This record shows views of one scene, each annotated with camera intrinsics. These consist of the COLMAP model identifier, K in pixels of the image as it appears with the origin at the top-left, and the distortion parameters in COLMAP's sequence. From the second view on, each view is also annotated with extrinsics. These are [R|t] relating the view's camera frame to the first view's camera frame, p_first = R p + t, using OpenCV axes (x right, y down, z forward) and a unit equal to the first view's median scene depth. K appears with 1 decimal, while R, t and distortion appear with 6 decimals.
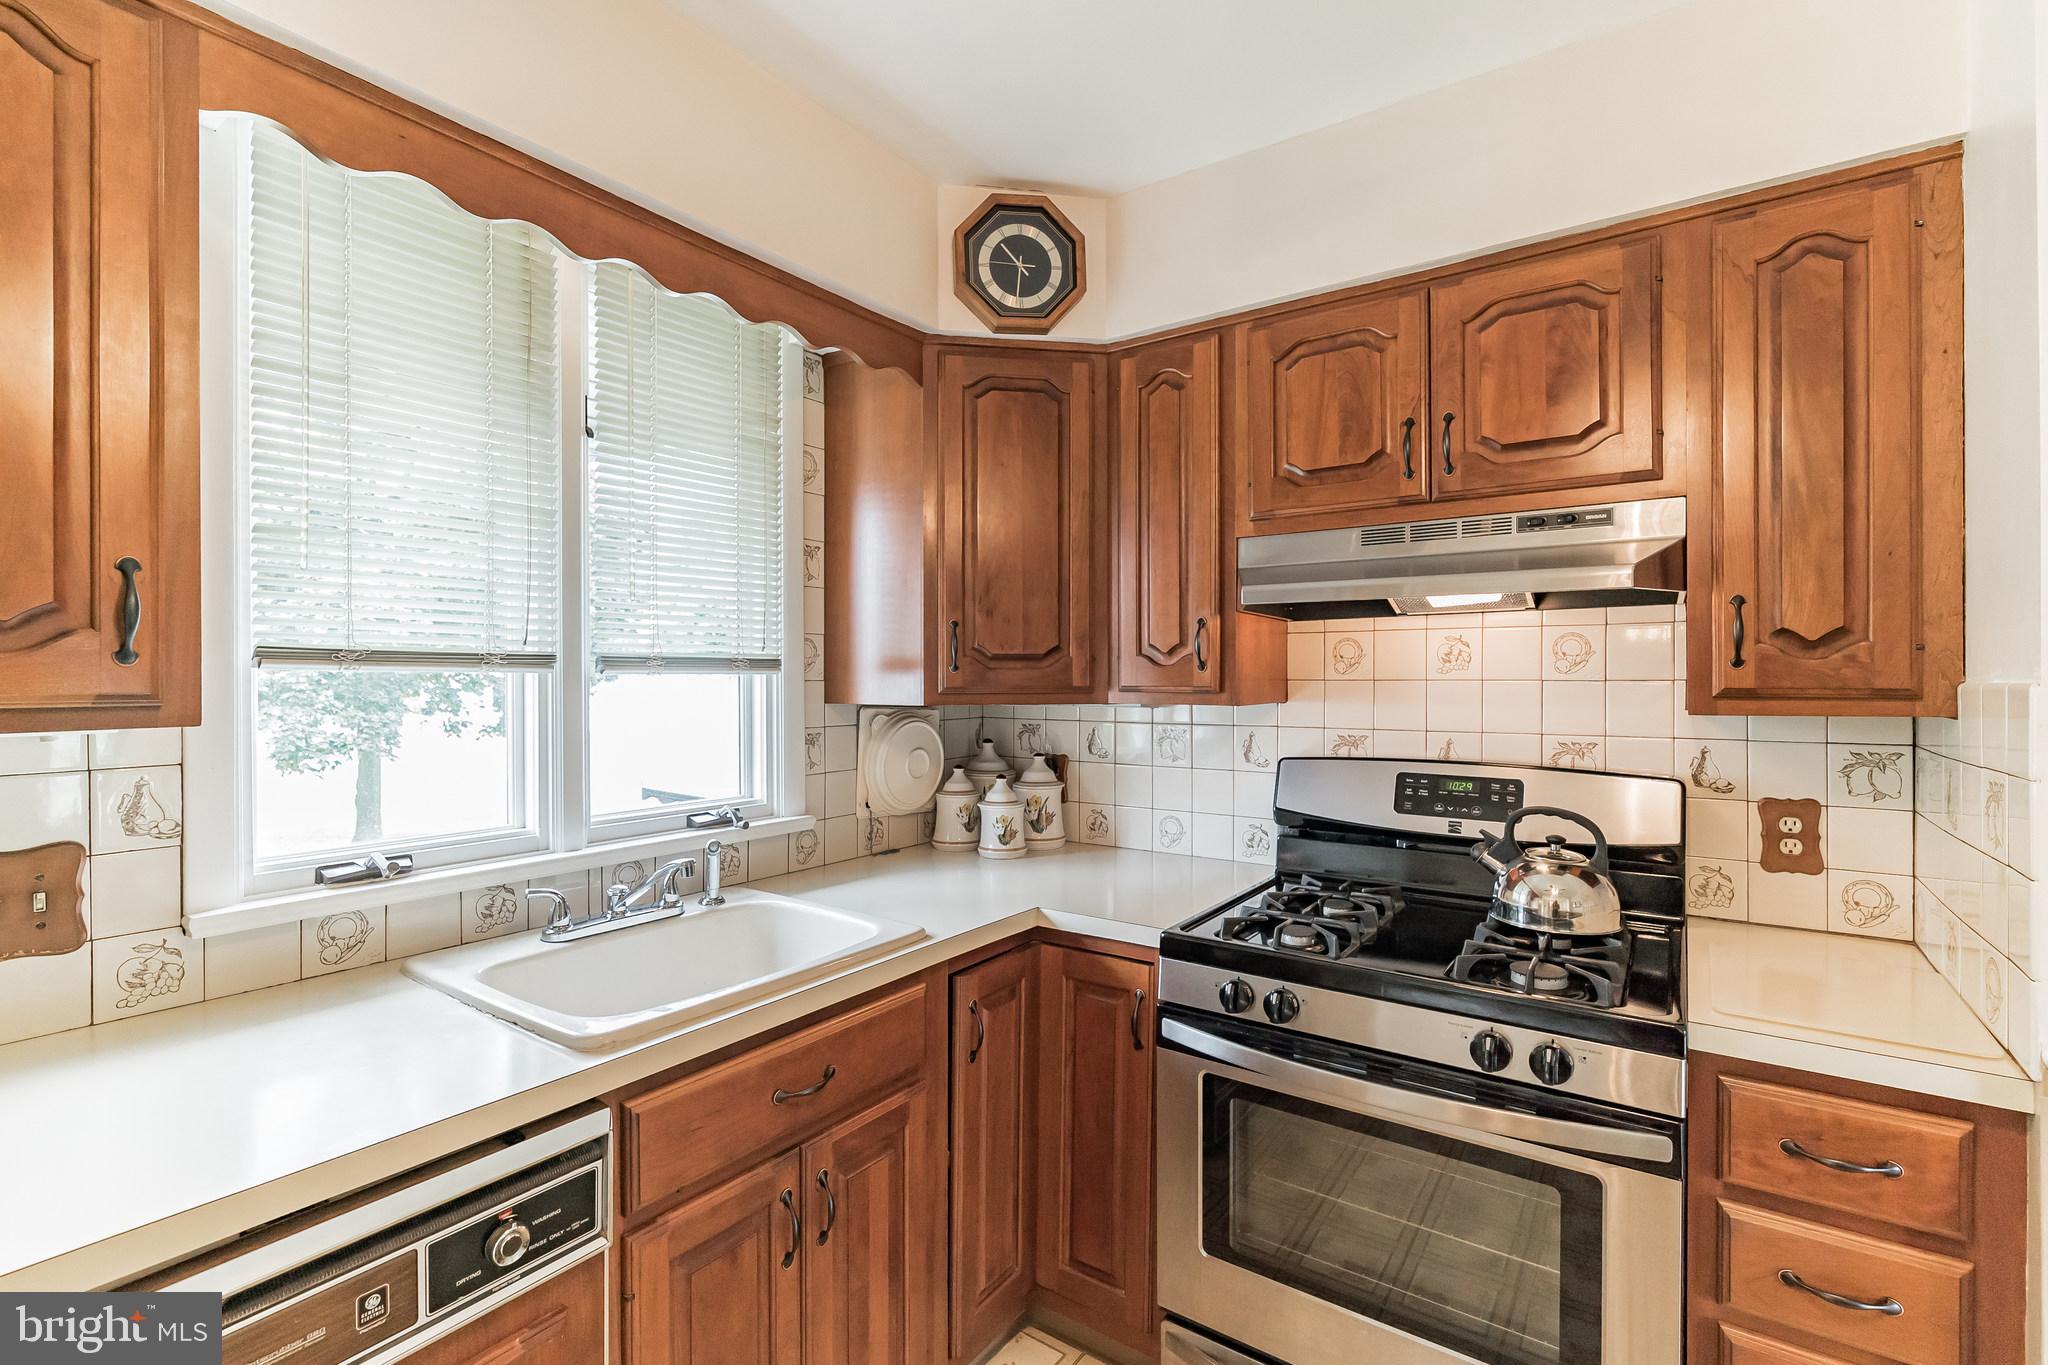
lens RADIAL K [[922.5, 0, 1046.8], [0, 922.5, 678.6], [0, 0, 1]] dist [-0.005387, -0.000345]
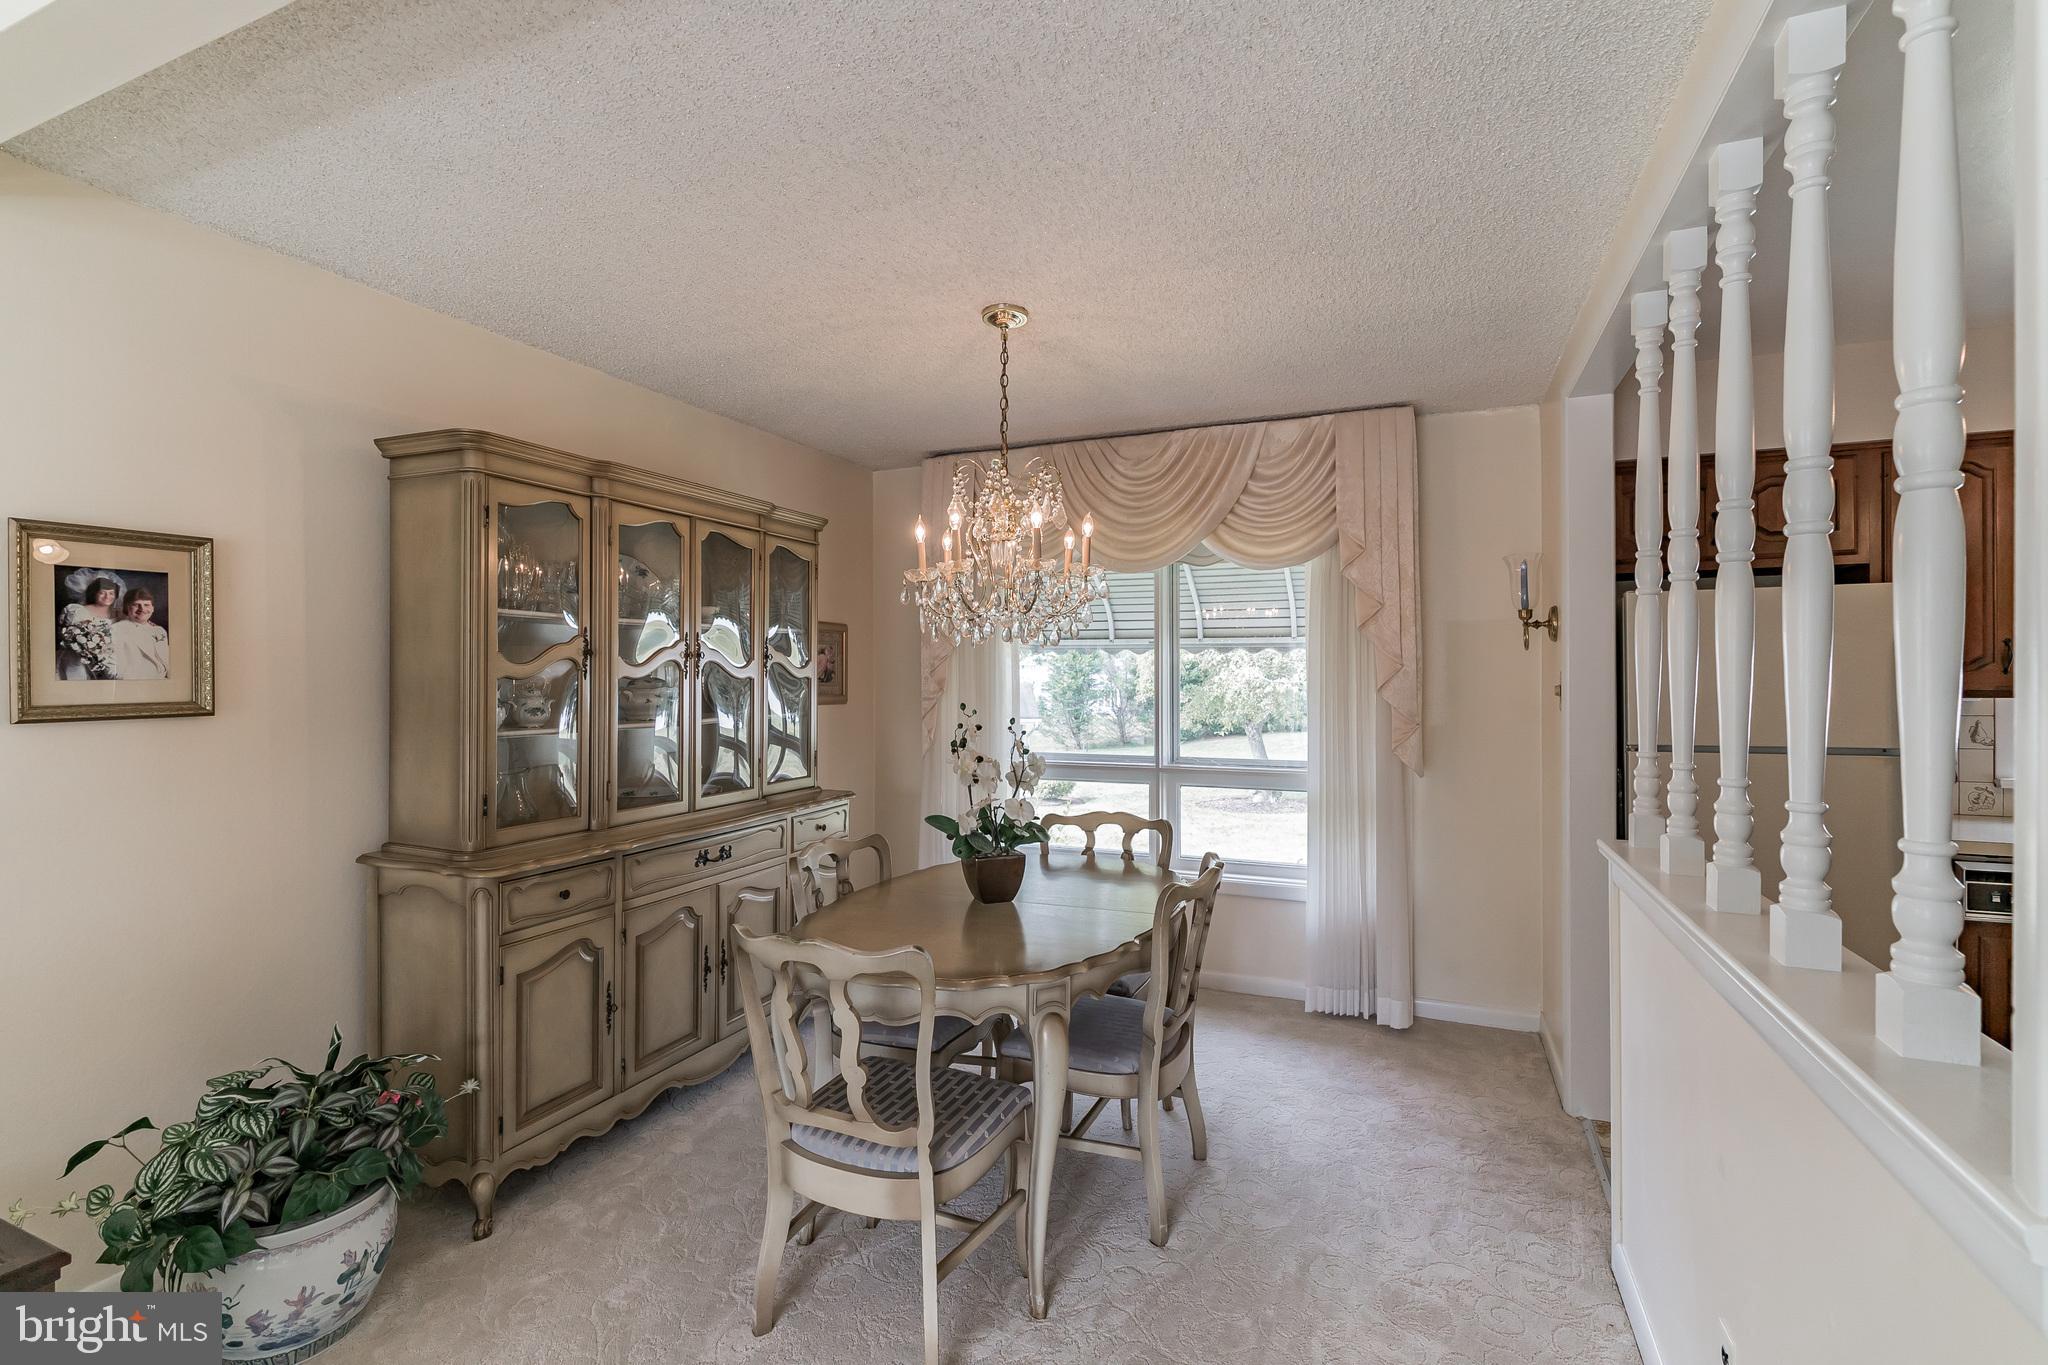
lens RADIAL K [[922.5, 0, 1012.7], [0, 922.5, 680.3], [0, 0, 1]] dist [-0.005387, -0.000345]
pose [[0.187424, 0.000306, -0.982279, 0.694512], [-0.000506, 1.000000, 0.000215, 0.000525], [0.982279, 0.000456, 0.187424, -1.463300]]
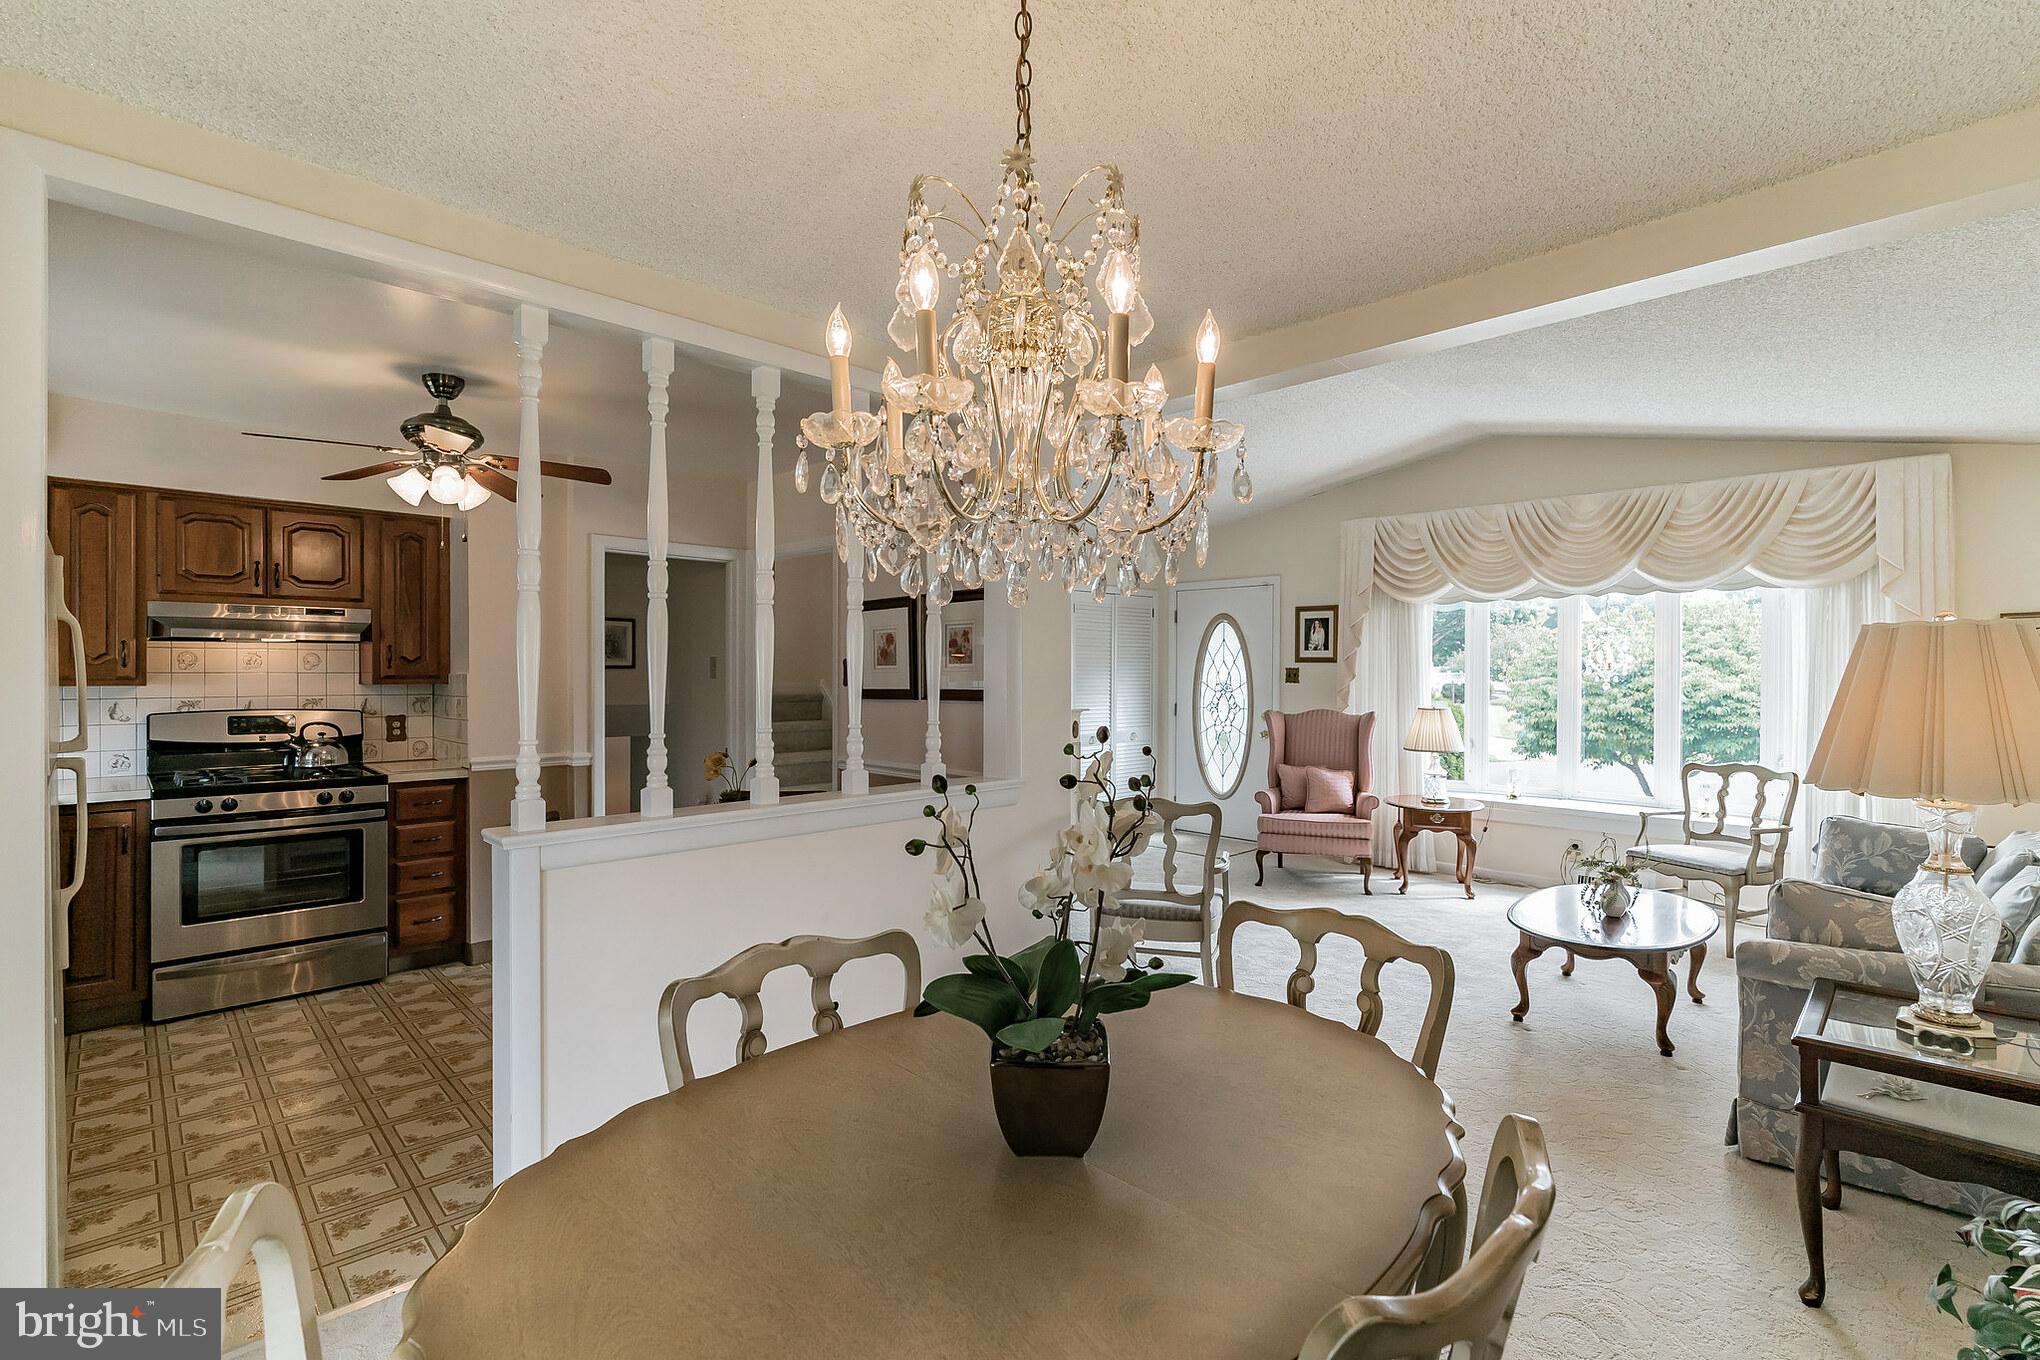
lens RADIAL K [[926.4, 0, 1004.4], [0, 926.4, 673.8], [0, 0, 1]] dist [-0.007620, 0.002424]
pose [[0.194929, 0.000327, 0.980817, -1.517910], [0.000470, 1.000000, -0.000426, 0.006235], [-0.980817, 0.000544, 0.194929, -1.305848]]
